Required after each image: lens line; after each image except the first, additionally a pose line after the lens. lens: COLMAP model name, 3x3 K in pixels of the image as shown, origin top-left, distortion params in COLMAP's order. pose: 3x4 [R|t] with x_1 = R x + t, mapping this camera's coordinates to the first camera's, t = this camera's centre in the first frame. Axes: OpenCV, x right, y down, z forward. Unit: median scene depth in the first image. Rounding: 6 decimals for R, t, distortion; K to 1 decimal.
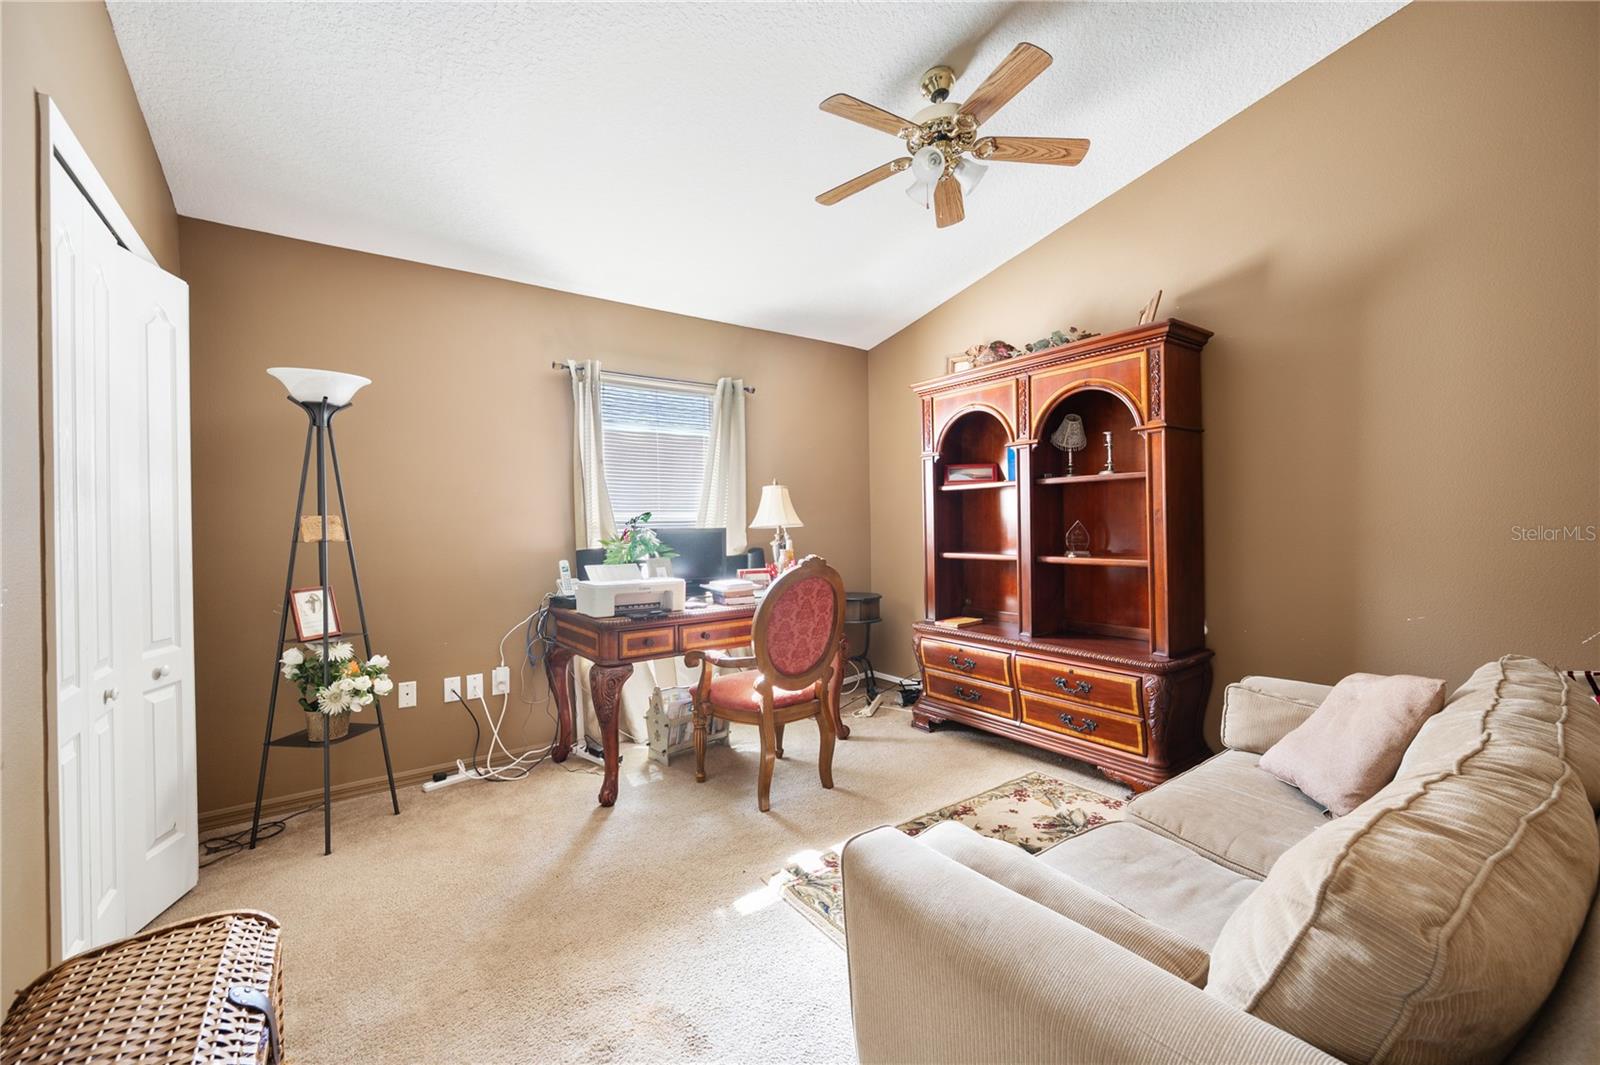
lens RADIAL K [[639.6, 0, 799.6], [0, 639.6, 530.3], [0, 0, 1]] dist [0.000752, 0.000331]
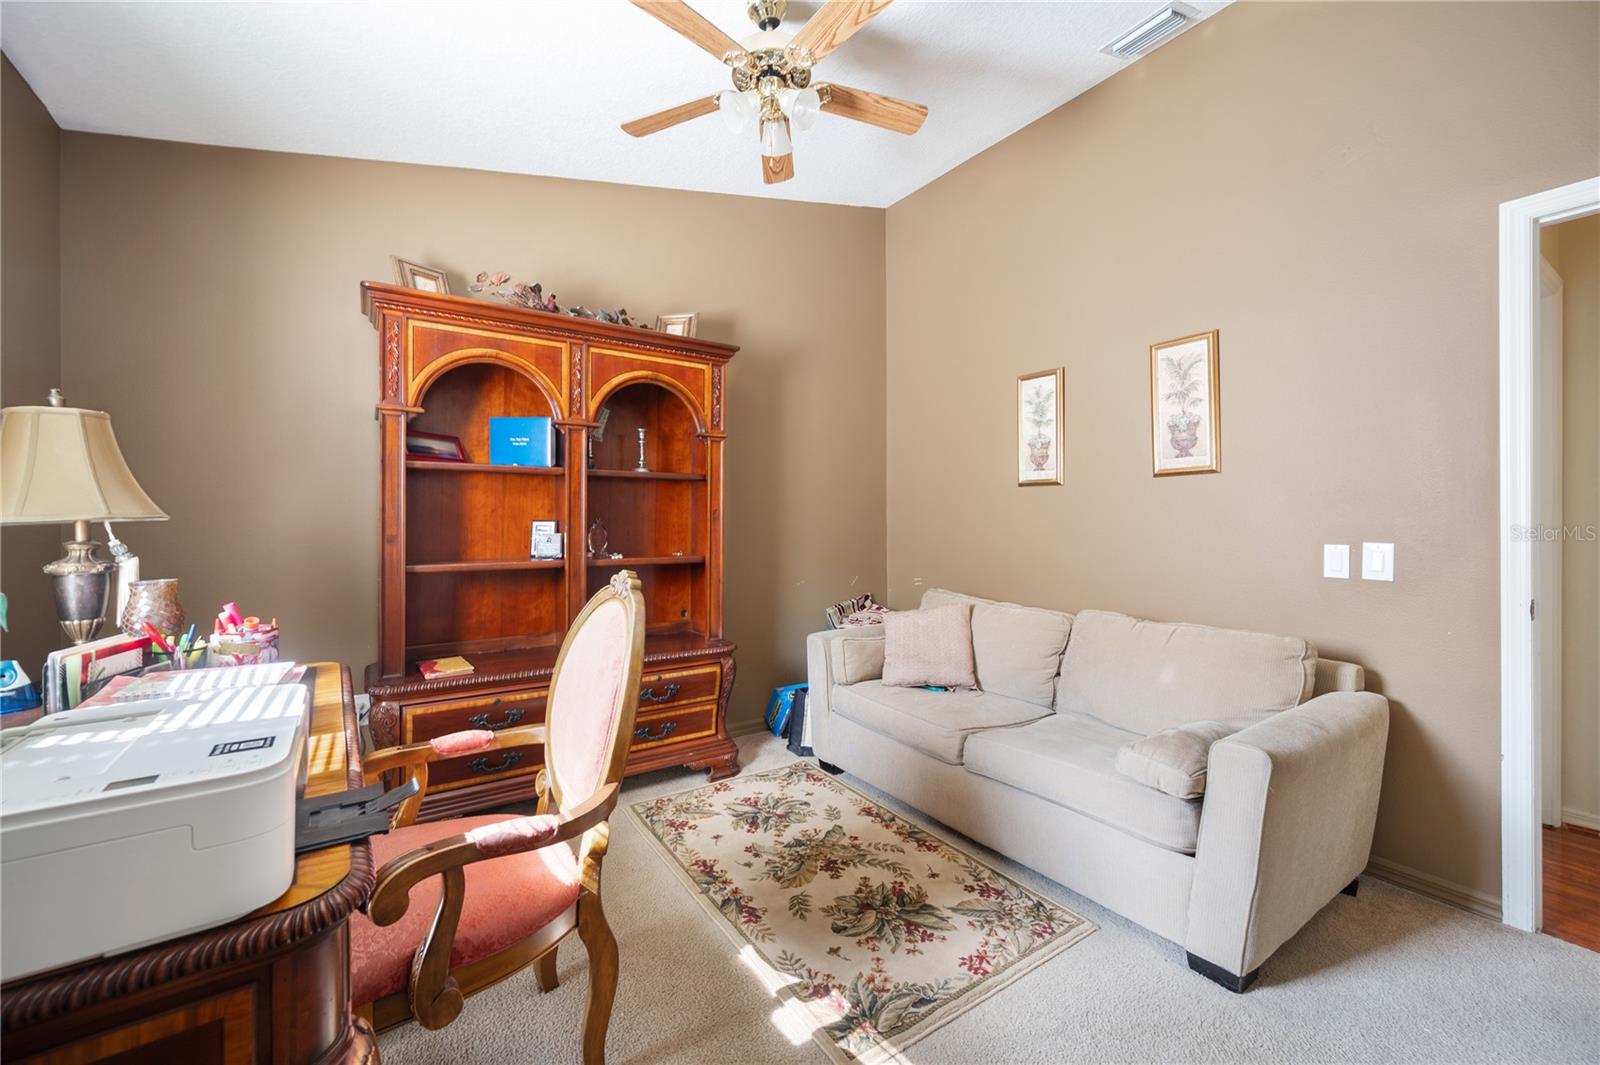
lens RADIAL K [[639.6, 0, 804.0], [0, 639.6, 524.5], [0, 0, 1]] dist [0.000752, 0.000331]
pose [[0.014987, 0.006771, 0.999865, -0.542874], [0.003572, 0.999970, -0.006825, 0.000659], [-0.999881, 0.003674, 0.014962, 0.808244]]
